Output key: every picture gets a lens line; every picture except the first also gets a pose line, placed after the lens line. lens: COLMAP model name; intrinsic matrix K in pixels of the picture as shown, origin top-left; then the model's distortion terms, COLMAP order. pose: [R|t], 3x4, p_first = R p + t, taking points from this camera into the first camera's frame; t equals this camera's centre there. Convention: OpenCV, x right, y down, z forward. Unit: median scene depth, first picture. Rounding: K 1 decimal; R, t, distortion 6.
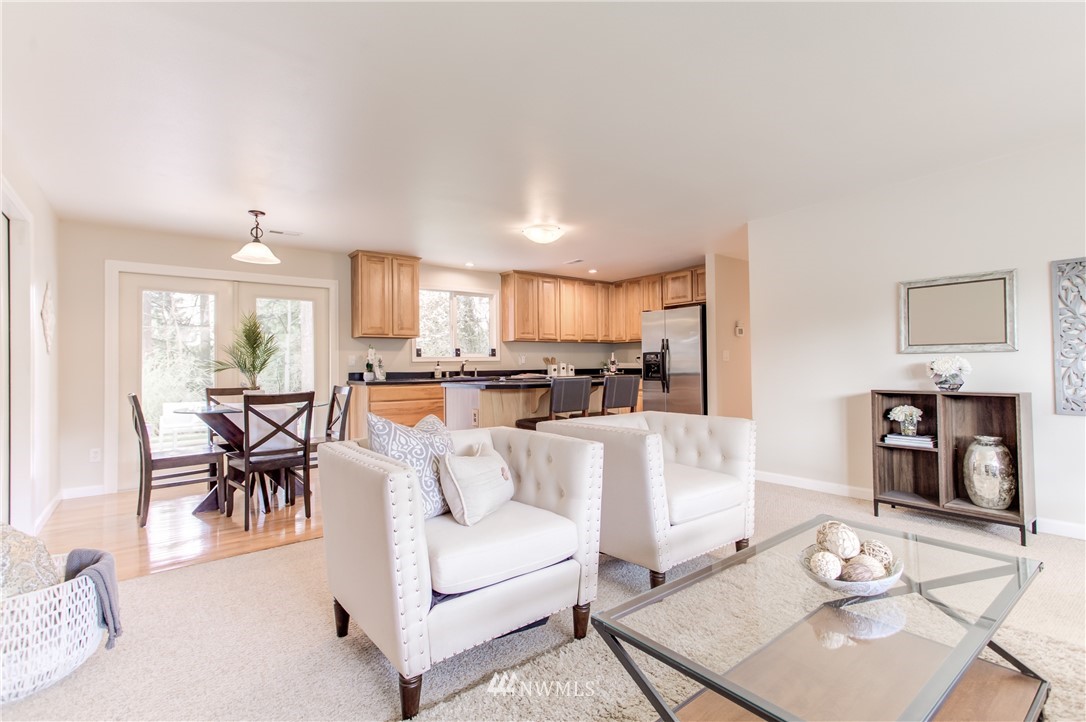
lens RADIAL K [[510.5, 0, 544.9], [0, 510.5, 356.0], [0, 0, 1]] dist [0.016782, 0.001633]
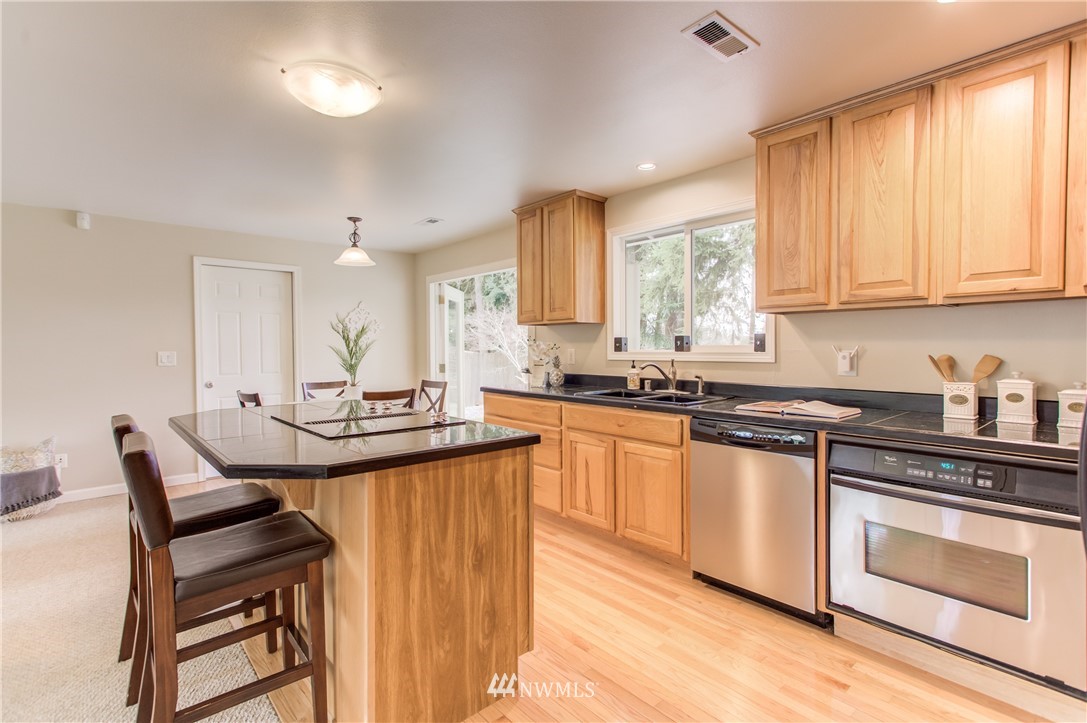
lens RADIAL K [[516.7, 0, 546.6], [0, 516.7, 356.8], [0, 0, 1]] dist [0.014145, 0.001891]
pose [[0.060093, 0.034623, -0.997592, 0.357860], [0.023588, 0.999070, 0.036095, -0.016329], [0.997914, -0.025701, 0.059221, 0.880117]]
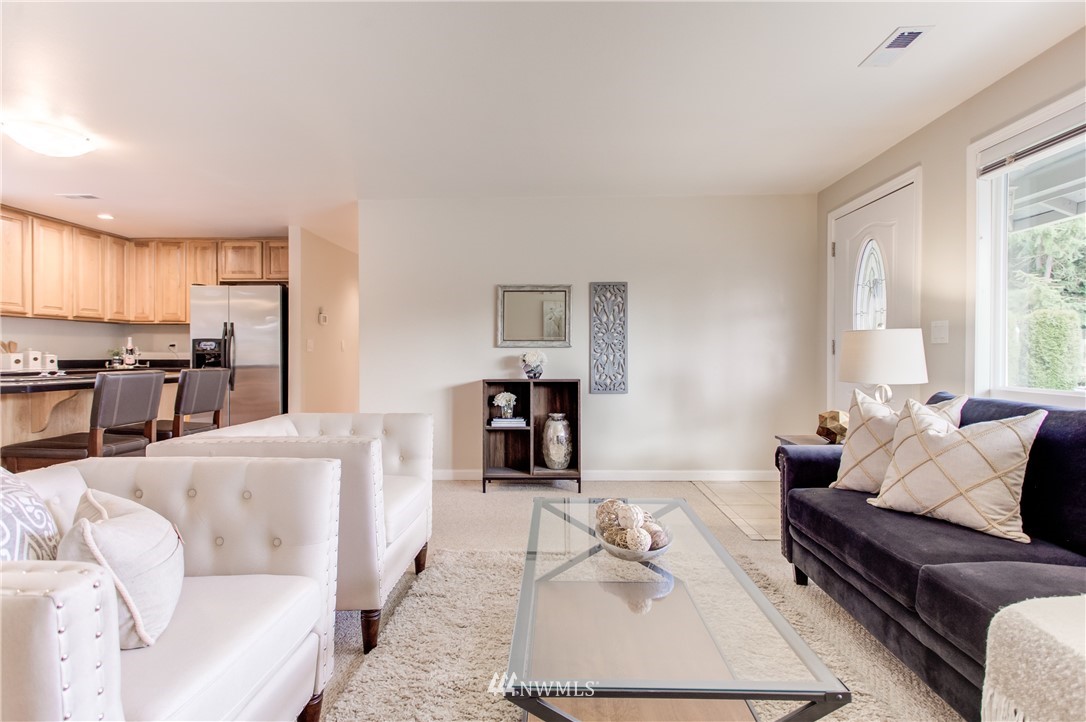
lens RADIAL K [[536.3, 0, 545.3], [0, 536.3, 354.2], [0, 0, 1]] dist [0.022505, 0.000523]
pose [[0.643810, 0.012253, 0.765087, -0.091502], [-0.021467, 0.999767, 0.002053, 0.003537], [-0.764884, -0.017746, 0.643924, 0.087388]]
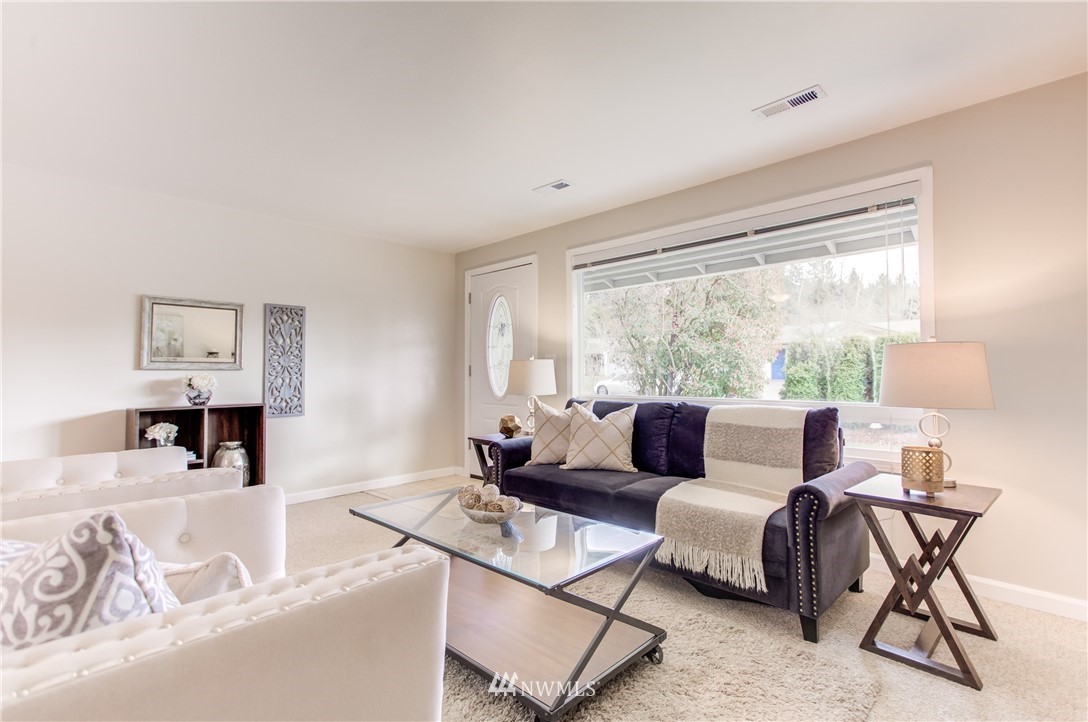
lens RADIAL K [[517.2, 0, 547.1], [0, 517.2, 356.3], [0, 0, 1]] dist [0.014145, 0.001891]
pose [[-0.128183, 0.048825, 0.990548, -0.214949], [-0.010755, 0.998660, -0.050616, 0.006595], [-0.991692, -0.017142, -0.127486, 0.224233]]
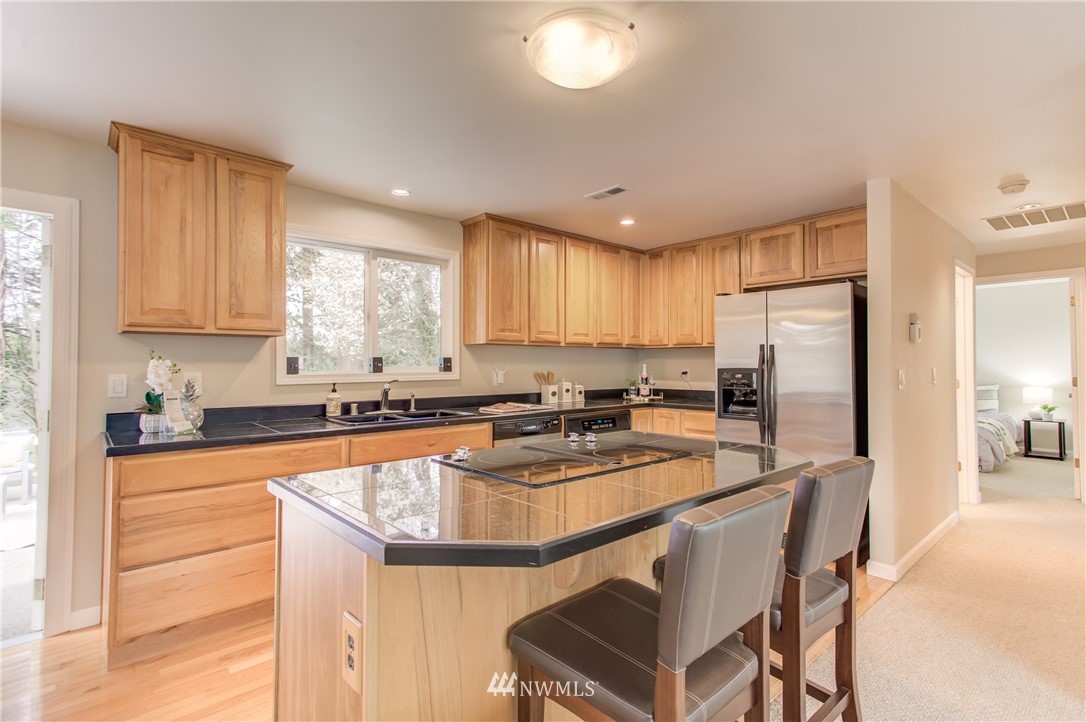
lens RADIAL K [[516.2, 0, 546.0], [0, 516.2, 356.3], [0, 0, 1]] dist [0.014145, 0.001891]
pose [[0.997181, 0.012904, 0.073912, -0.039831], [-0.013090, 0.999912, 0.002039, -0.019968], [-0.073880, -0.003000, 0.997263, 0.483570]]
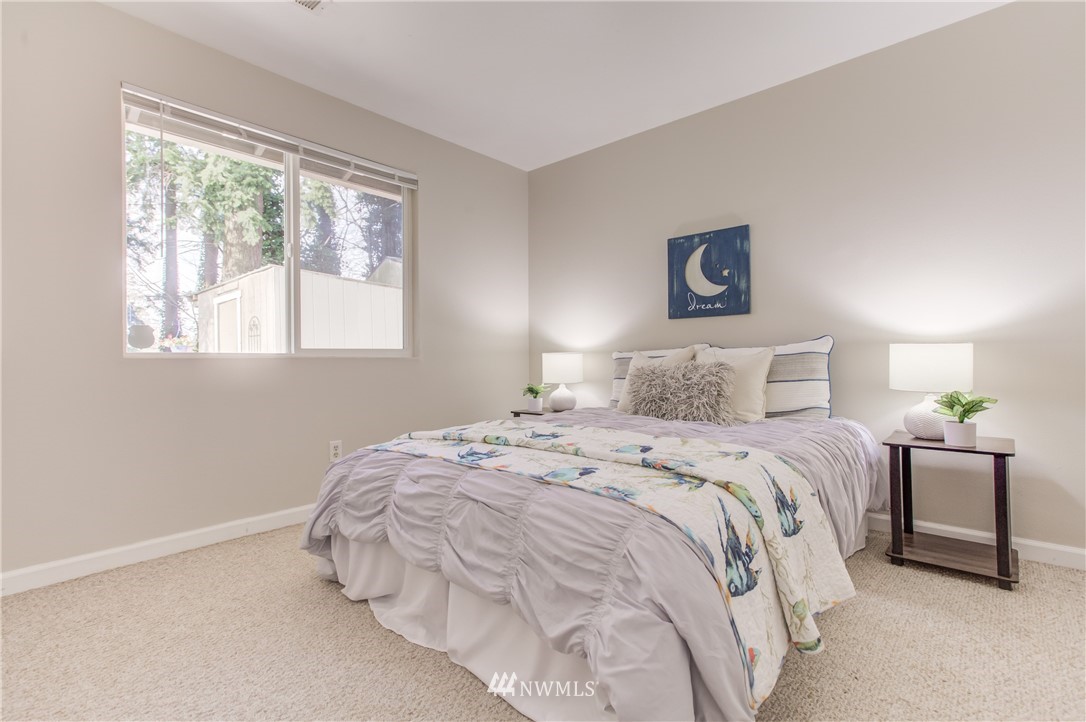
lens RADIAL K [[516.2, 0, 546.0], [0, 516.2, 356.3], [0, 0, 1]] dist [0.014145, 0.001891]
pose [[0.983489, 0.007178, 0.180826, 0.777552], [-0.009080, 0.999912, 0.009692, 0.046211], [-0.180741, -0.011174, 0.983467, 1.226902]]
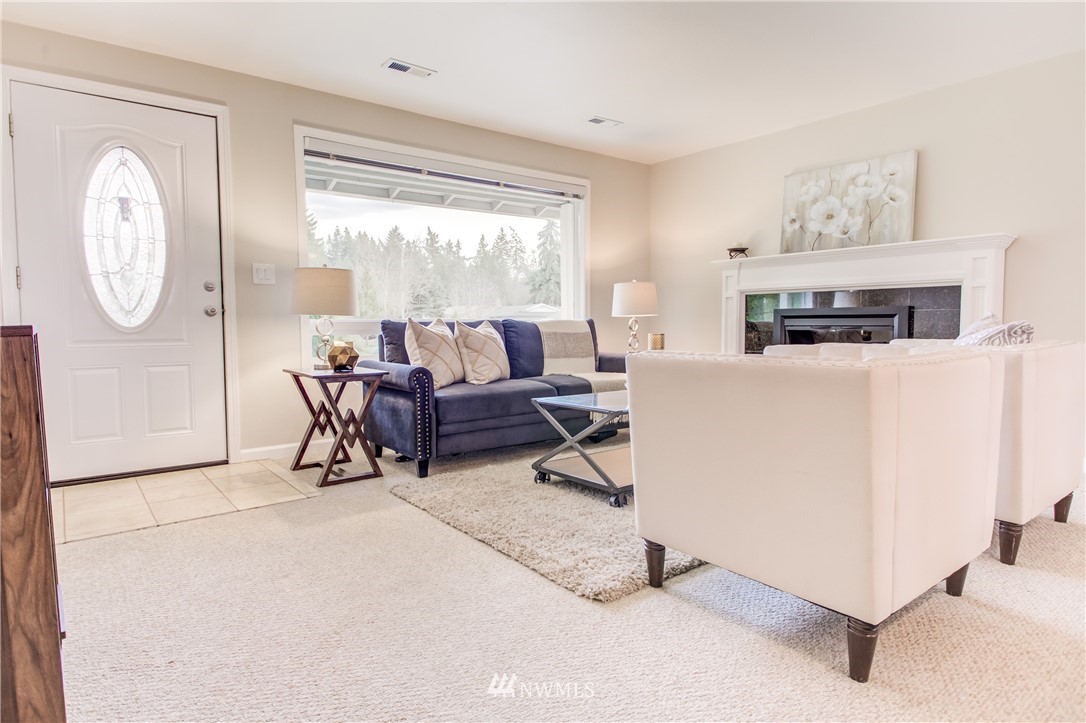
lens RADIAL K [[615.9, 0, 543.0], [0, 615.9, 361.5], [0, 0, 1]] dist [0.002012, 0.000366]
pose [[-0.999828, 0.018502, 0.000866, 0.218329], [0.018522, 0.998715, 0.047179, 0.039779], [0.000008, 0.047187, -0.998886, 0.732980]]
